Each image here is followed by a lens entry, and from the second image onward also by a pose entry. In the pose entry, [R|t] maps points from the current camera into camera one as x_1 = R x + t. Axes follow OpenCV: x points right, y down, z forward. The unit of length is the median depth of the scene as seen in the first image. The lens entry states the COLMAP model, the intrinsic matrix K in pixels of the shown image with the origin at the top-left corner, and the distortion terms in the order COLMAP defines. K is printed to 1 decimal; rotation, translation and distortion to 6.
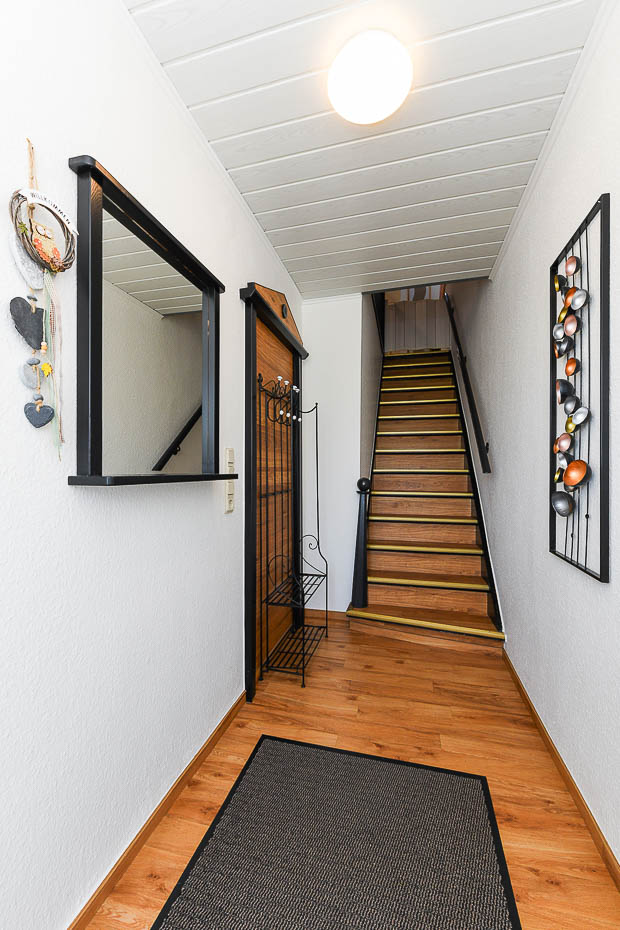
lens RADIAL K [[365.1, 0, 314.1], [0, 365.1, 465.9], [0, 0, 1]] dist [0.012687, -0.001075]
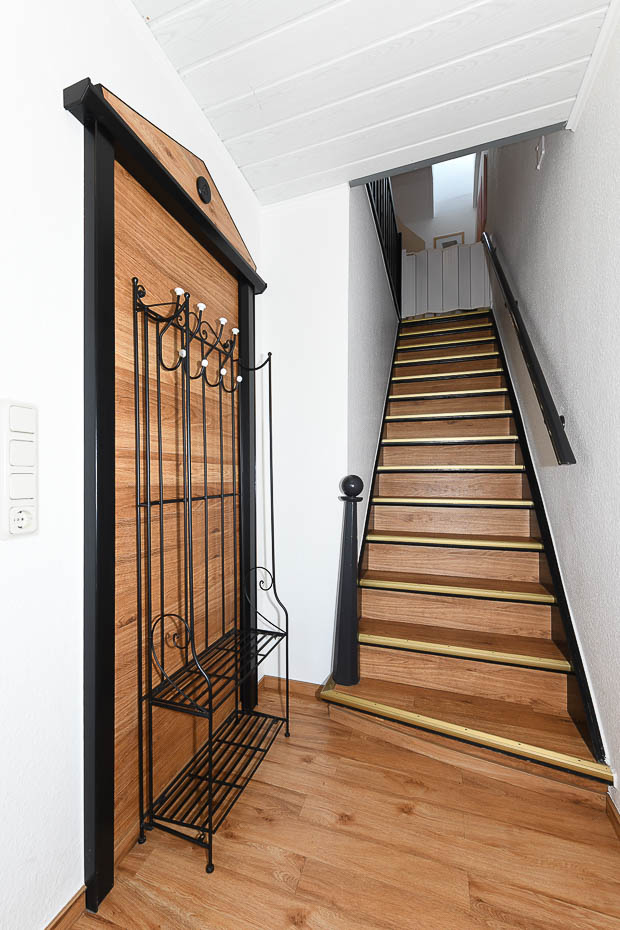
lens RADIAL K [[365.1, 0, 304.7], [0, 365.1, 474.4], [0, 0, 1]] dist [0.012687, -0.001075]
pose [[0.994597, -0.003393, -0.103756, 0.124951], [0.003501, 0.999994, 0.000859, 0.031079], [0.103753, -0.001218, 0.994602, 0.383162]]
